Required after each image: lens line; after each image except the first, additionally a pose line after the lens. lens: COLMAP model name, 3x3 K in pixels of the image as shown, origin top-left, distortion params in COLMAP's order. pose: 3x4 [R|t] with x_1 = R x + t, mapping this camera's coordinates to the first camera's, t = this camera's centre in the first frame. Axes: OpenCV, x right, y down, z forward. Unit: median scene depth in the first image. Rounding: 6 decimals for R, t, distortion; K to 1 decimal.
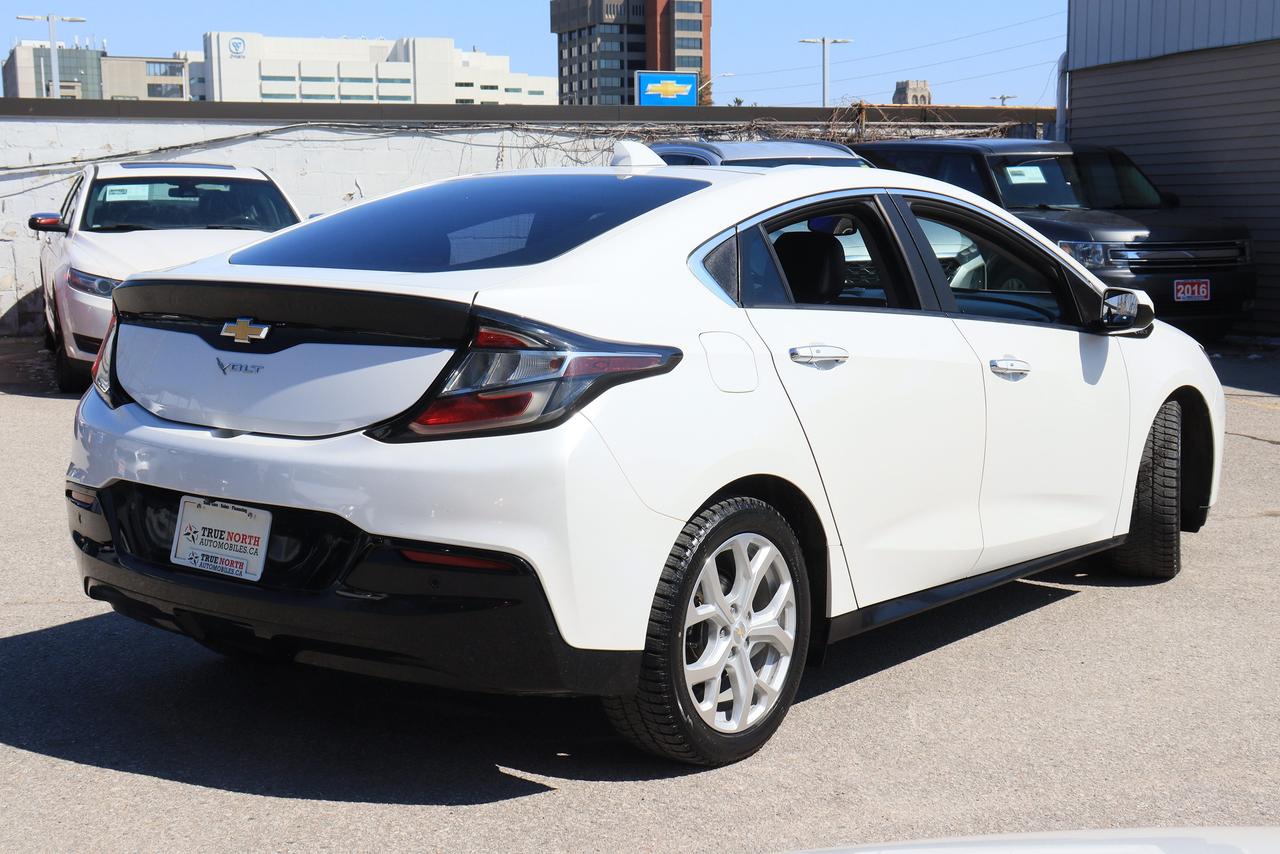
lens RADIAL K [[1826.9, 0, 639.0], [0, 1826.9, 432.4], [0, 0, 1]] dist [0.054731, 0.000000]
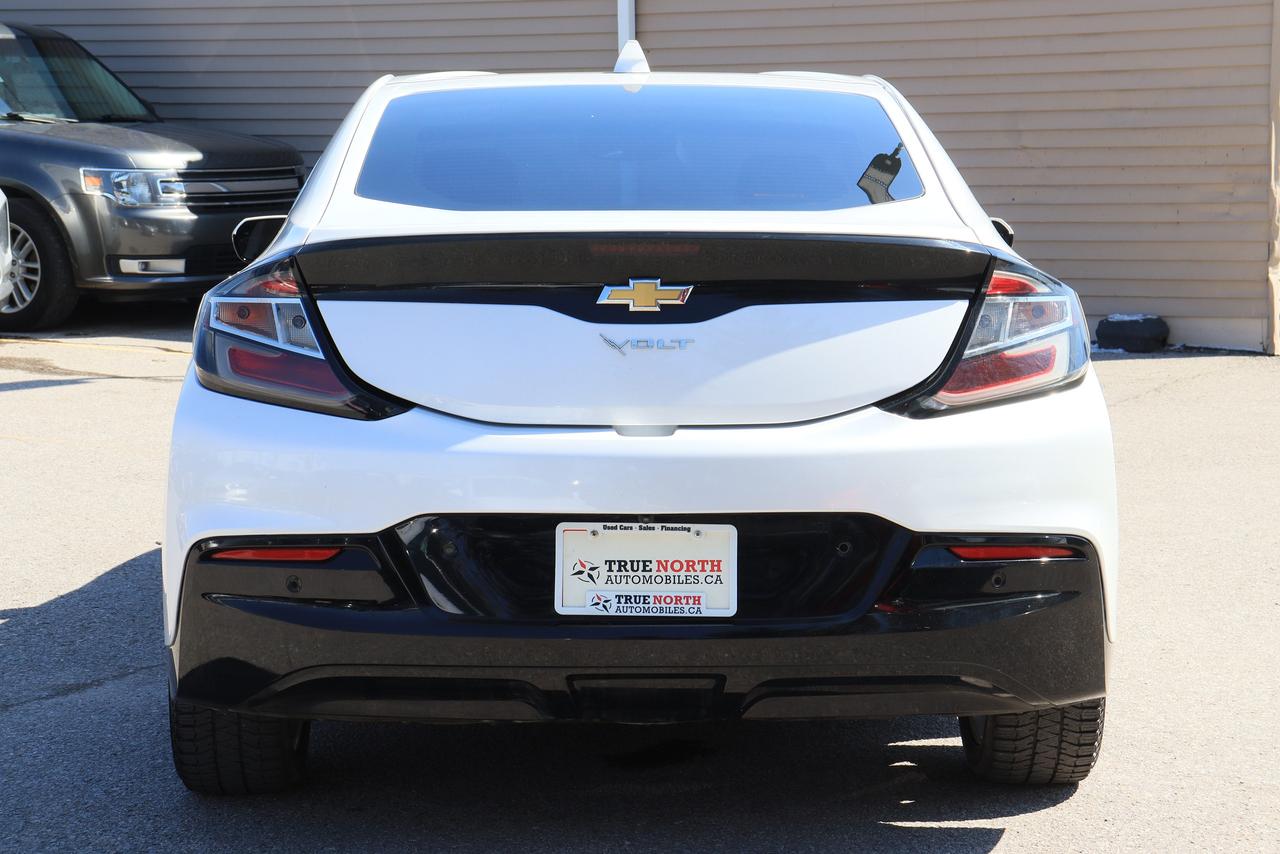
lens RADIAL K [[2777.1, 0, 641.7], [0, 2777.1, 433.6], [0, 0, 1]] dist [0.657913, 0.000000]
pose [[0.780935, -0.078764, 0.619626, -0.929113], [0.086521, 0.996095, 0.017574, -0.018621], [-0.618591, 0.039887, 0.784700, 0.097681]]
